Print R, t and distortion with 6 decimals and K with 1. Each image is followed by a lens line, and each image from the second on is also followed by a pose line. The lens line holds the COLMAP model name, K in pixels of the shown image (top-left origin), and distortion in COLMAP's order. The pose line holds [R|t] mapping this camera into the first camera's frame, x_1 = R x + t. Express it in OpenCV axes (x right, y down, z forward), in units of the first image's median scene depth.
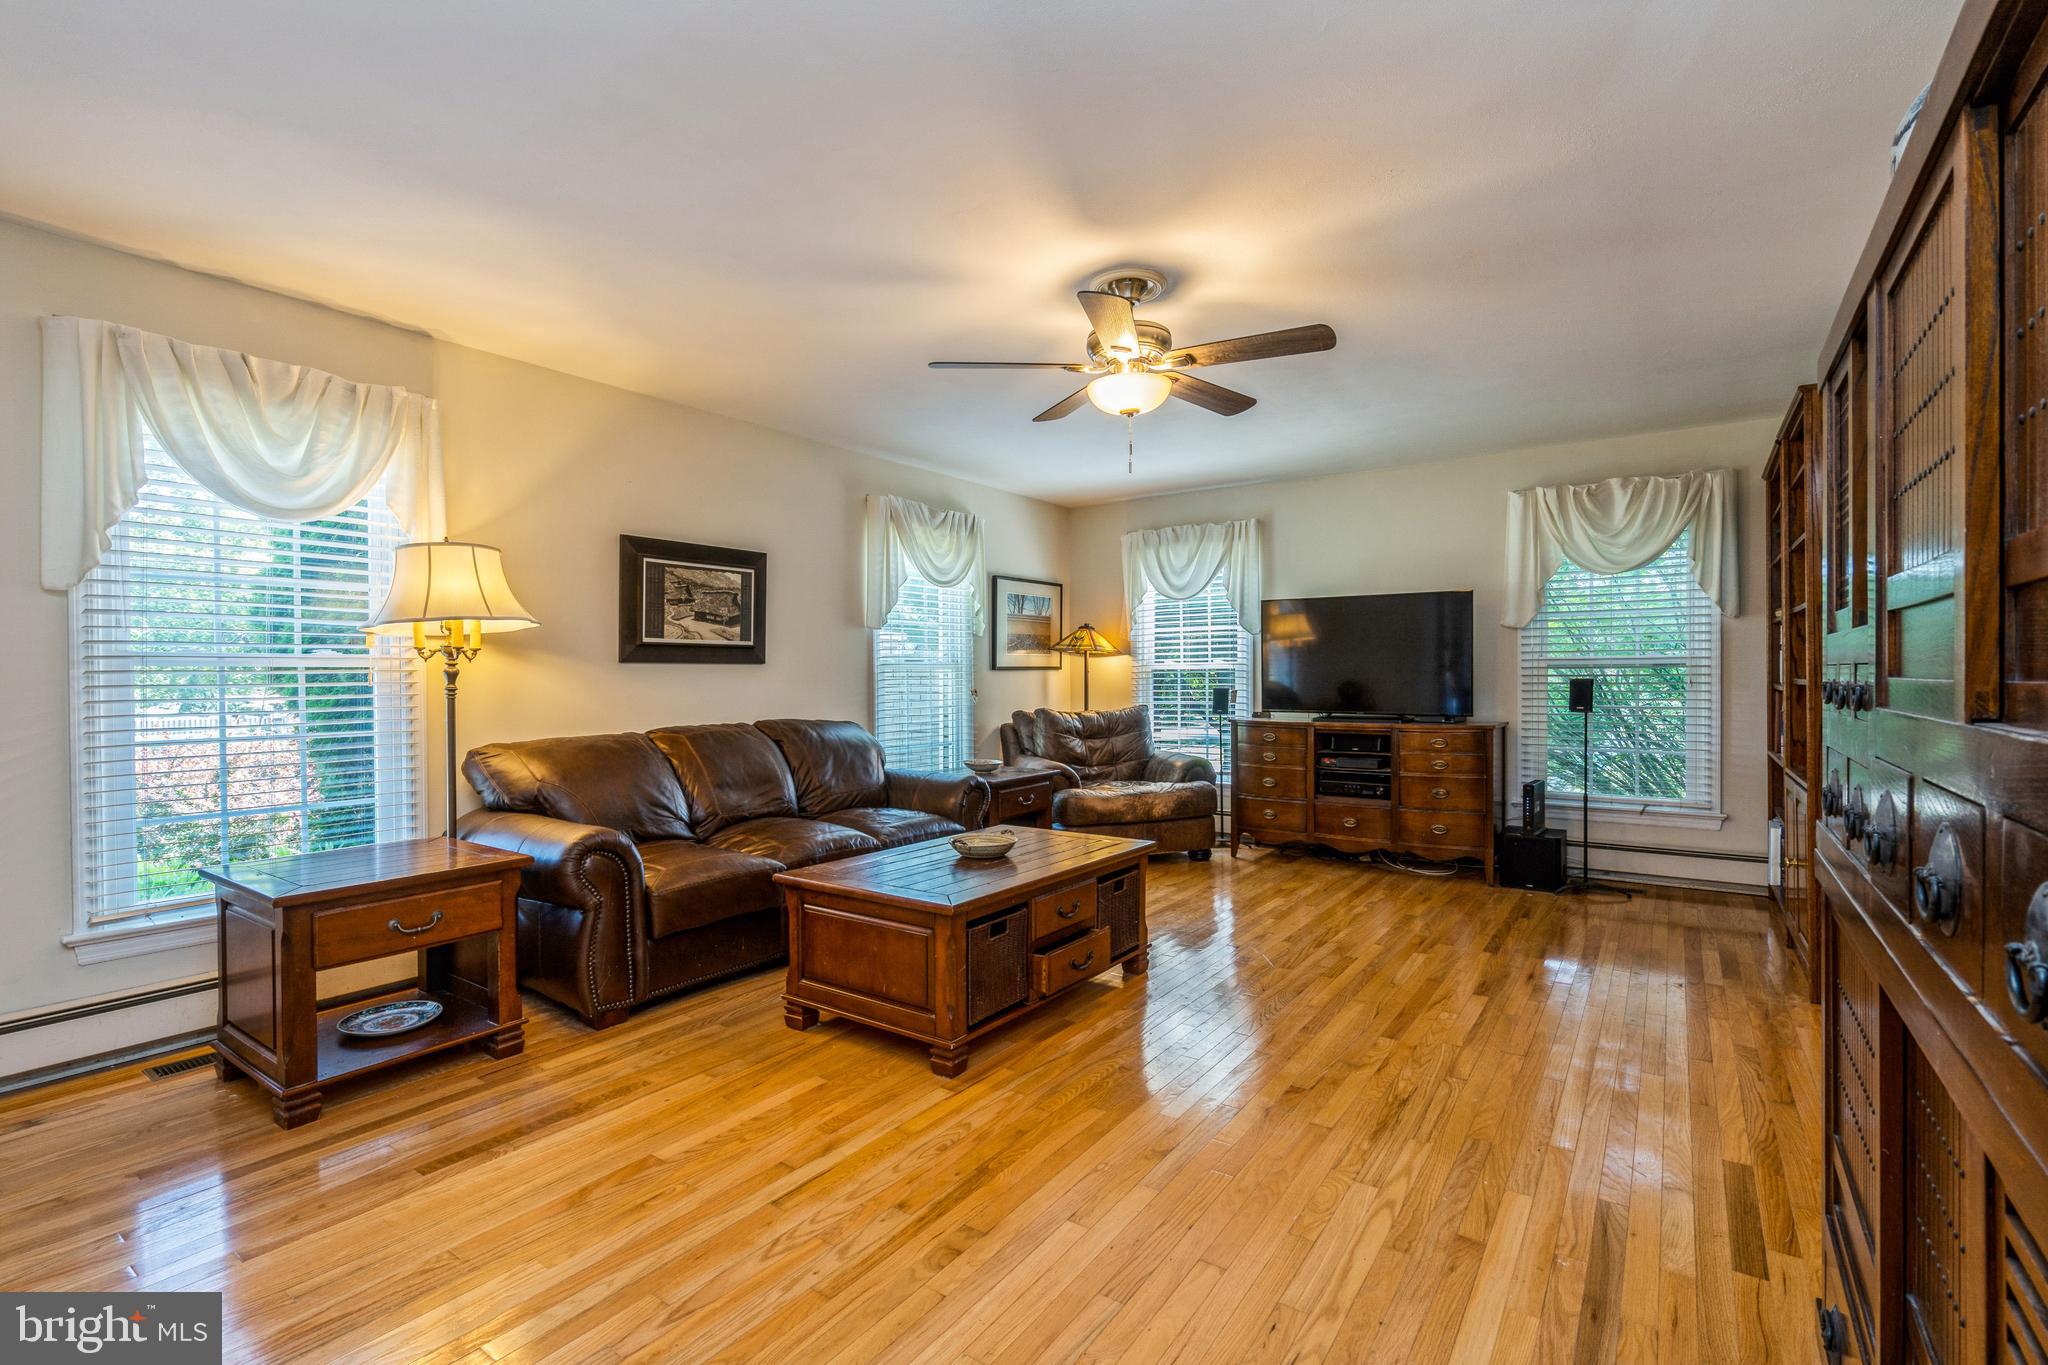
lens RADIAL K [[932.4, 0, 1008.3], [0, 932.4, 686.5], [0, 0, 1]] dist [-0.003006, 0.001431]
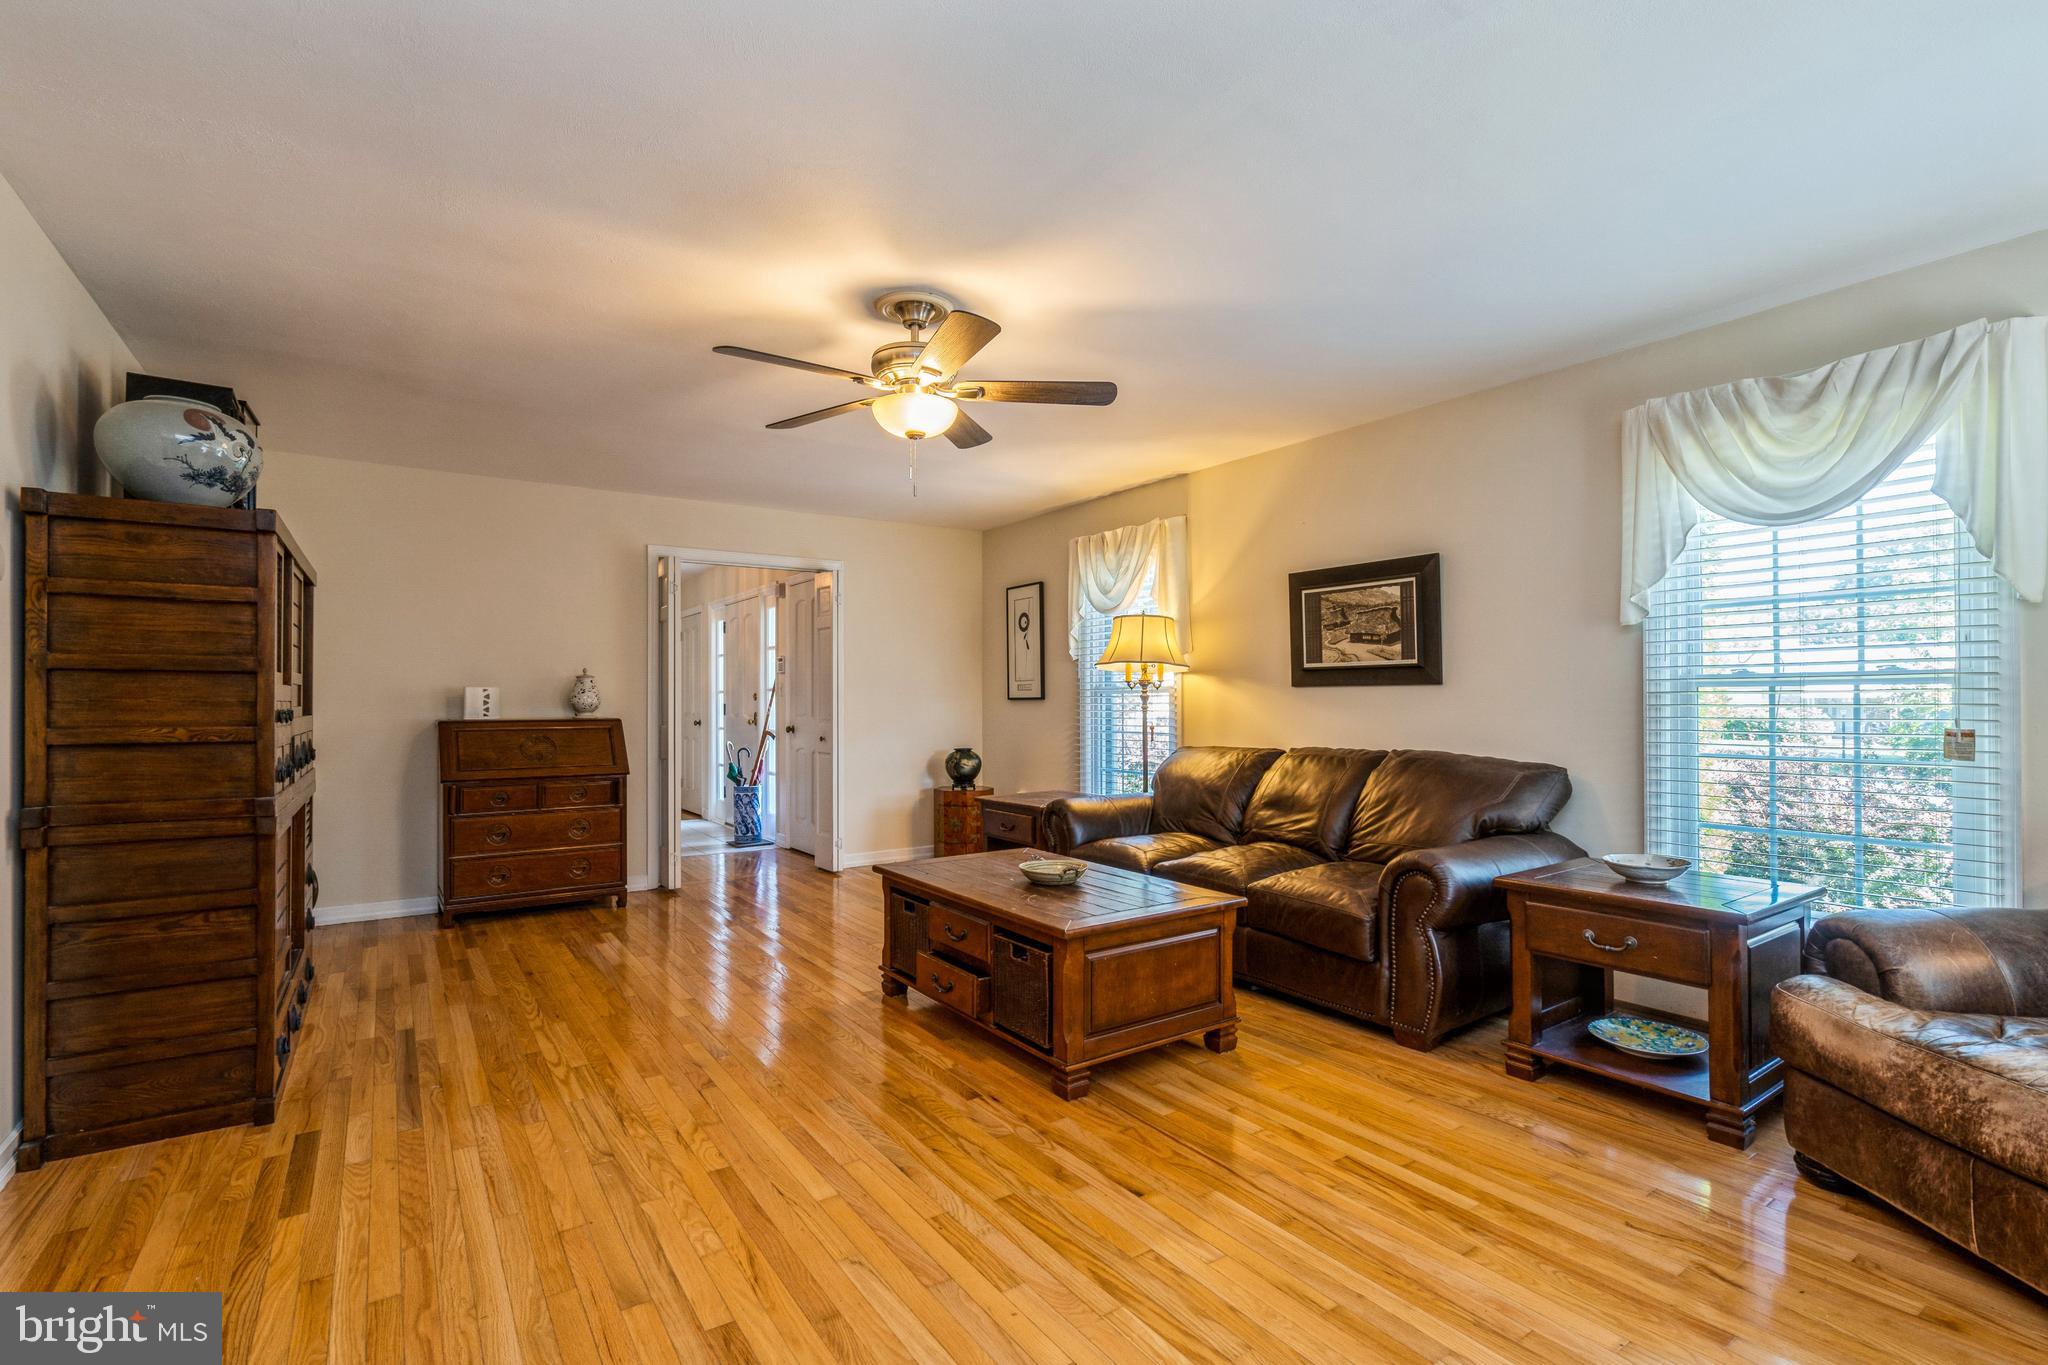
lens RADIAL K [[932.4, 0, 1014.7], [0, 932.4, 678.2], [0, 0, 1]] dist [-0.003006, 0.001431]
pose [[-0.346510, -0.015895, -0.937912, 0.718382], [-0.007706, 0.999871, -0.014098, -0.016493], [0.938015, 0.002343, -0.346588, 1.016077]]
